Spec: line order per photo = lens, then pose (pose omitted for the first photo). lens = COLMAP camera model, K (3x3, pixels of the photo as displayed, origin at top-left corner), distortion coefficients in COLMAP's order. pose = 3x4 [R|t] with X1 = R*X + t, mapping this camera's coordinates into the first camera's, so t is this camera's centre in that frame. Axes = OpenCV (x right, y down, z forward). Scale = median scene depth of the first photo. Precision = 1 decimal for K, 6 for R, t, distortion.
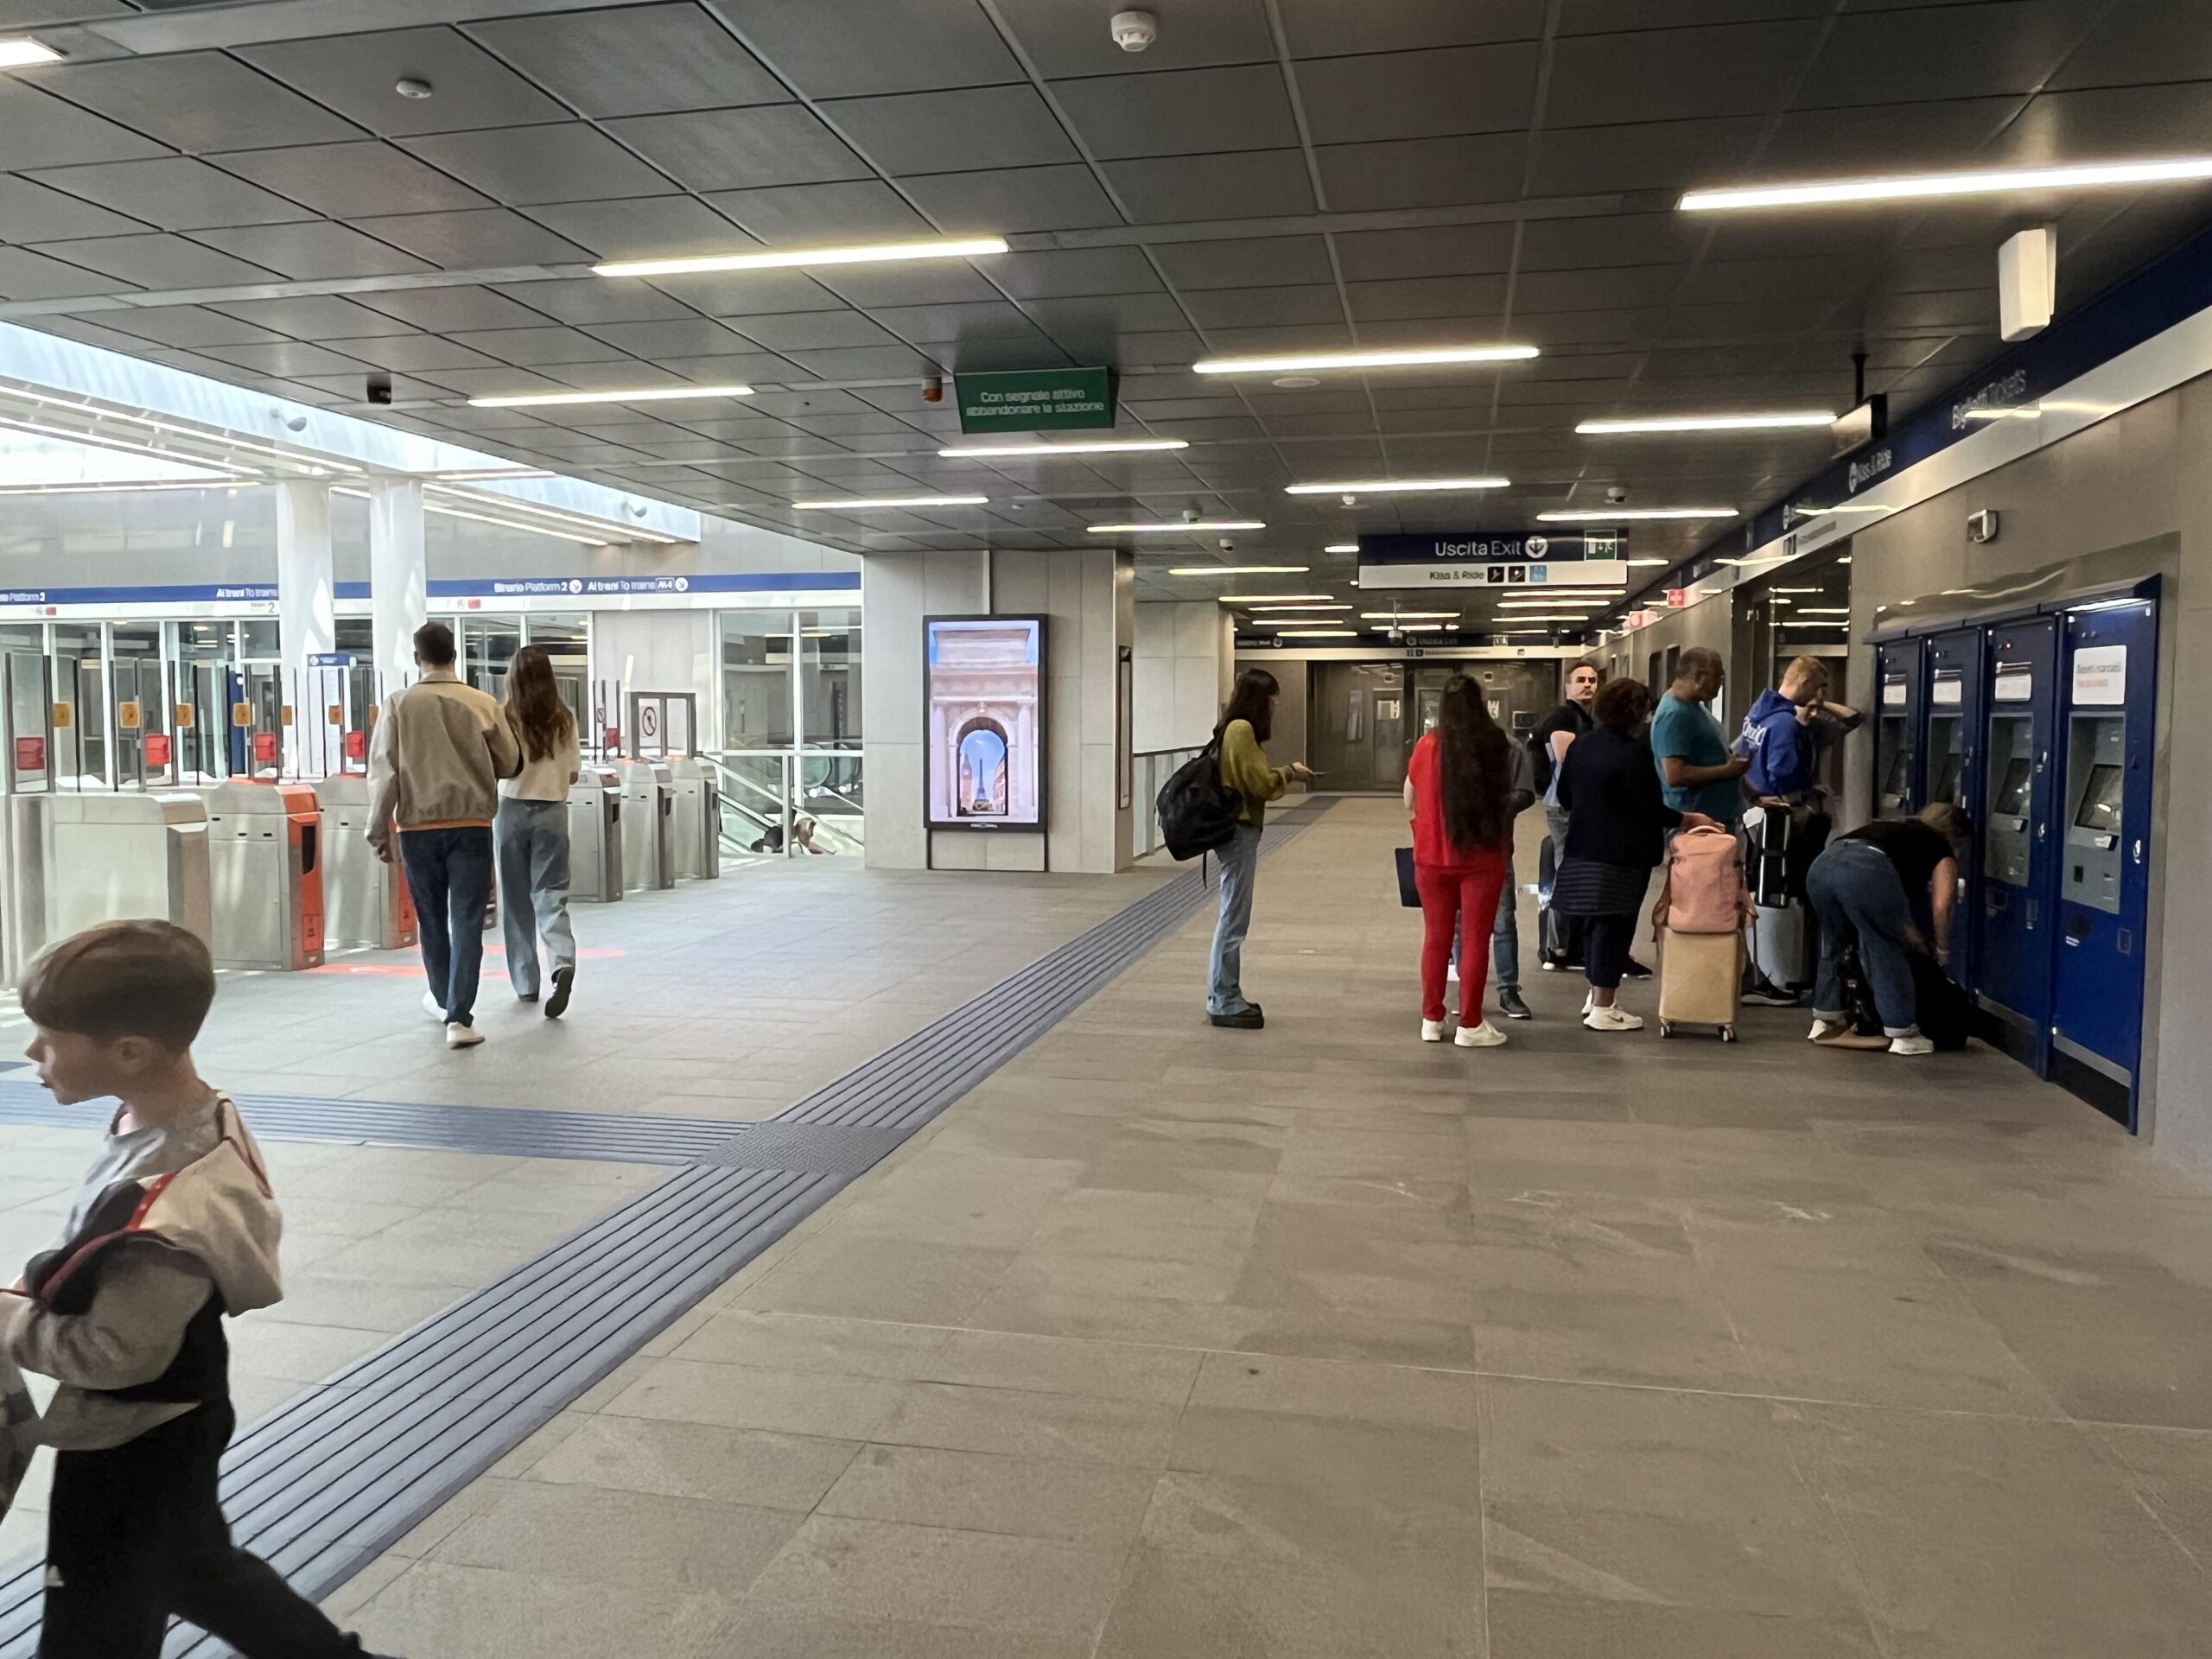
lens RADIAL K [[1623.5, 0, 1105.6], [0, 1623.5, 825.3], [0, 0, 1]] dist [-0.001150, -0.000465]
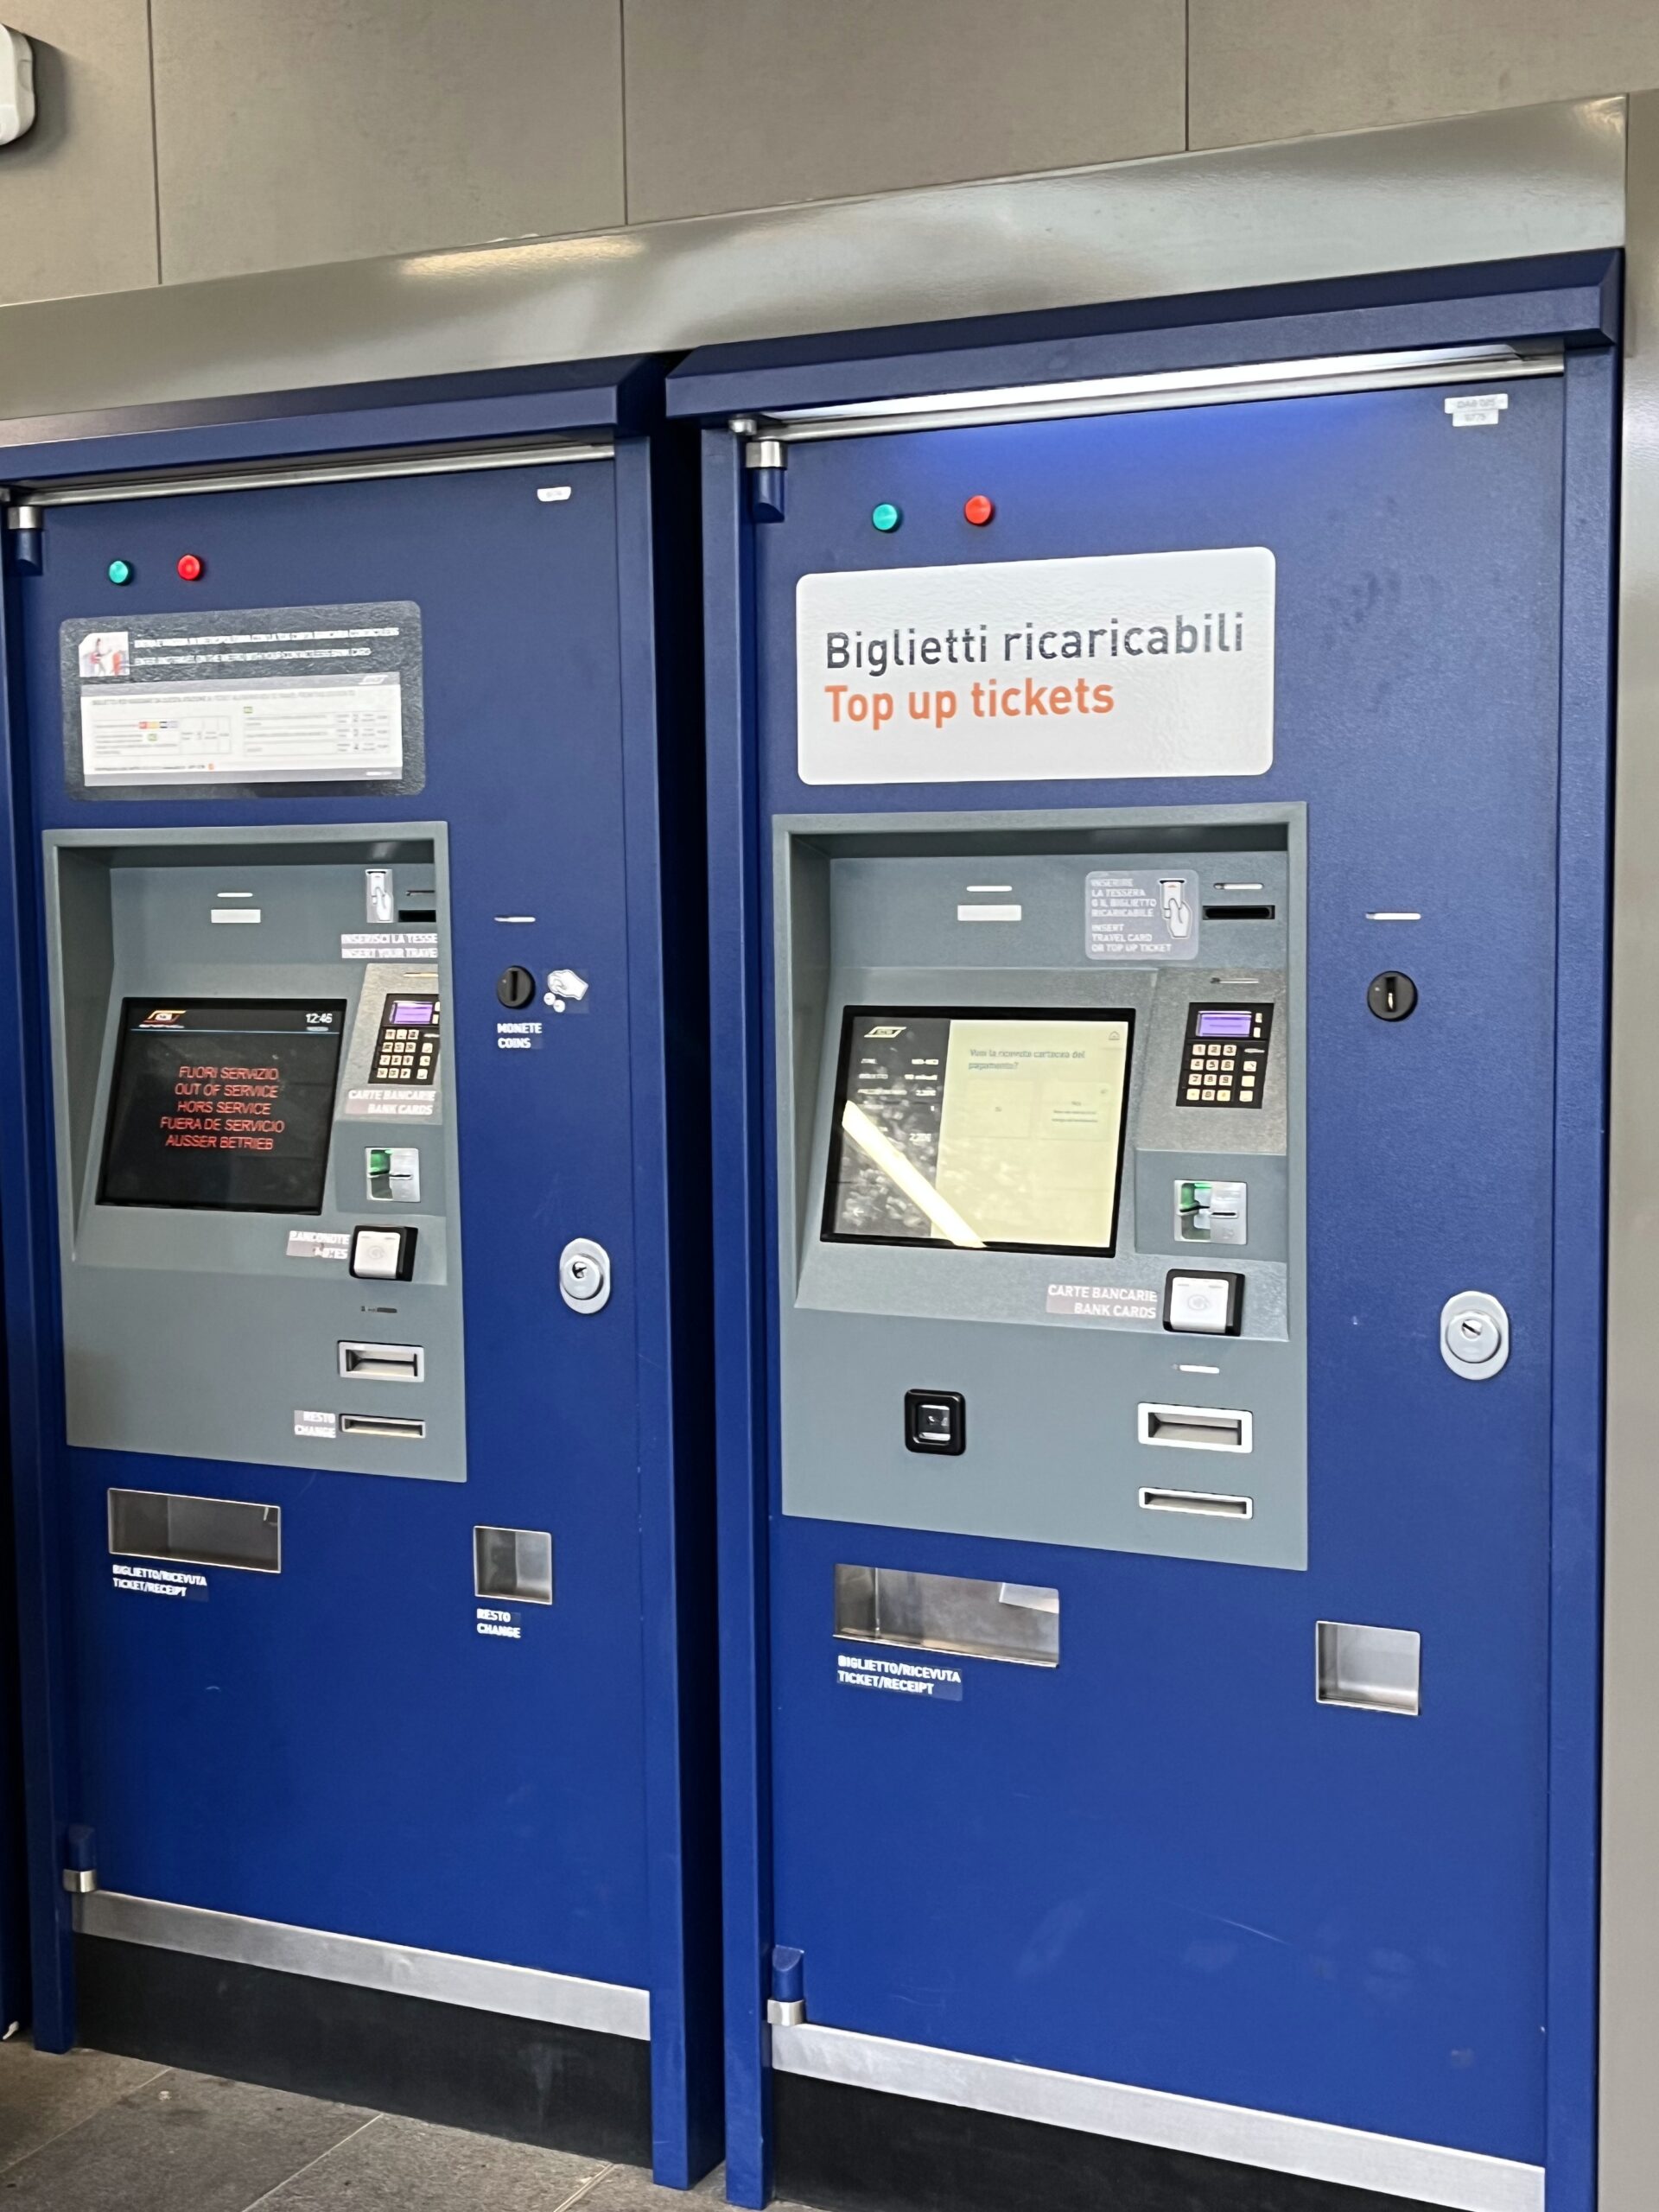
lens RADIAL K [[2773.7, 0, 829.4], [0, 2773.7, 1104.9], [0, 0, 1]] dist [0.009160, 0.000000]
pose [[0.223581, -0.095677, 0.969978, 0.152785], [0.081671, 0.993510, 0.079173, -0.057757], [-0.971258, 0.061518, 0.229944, 0.894143]]
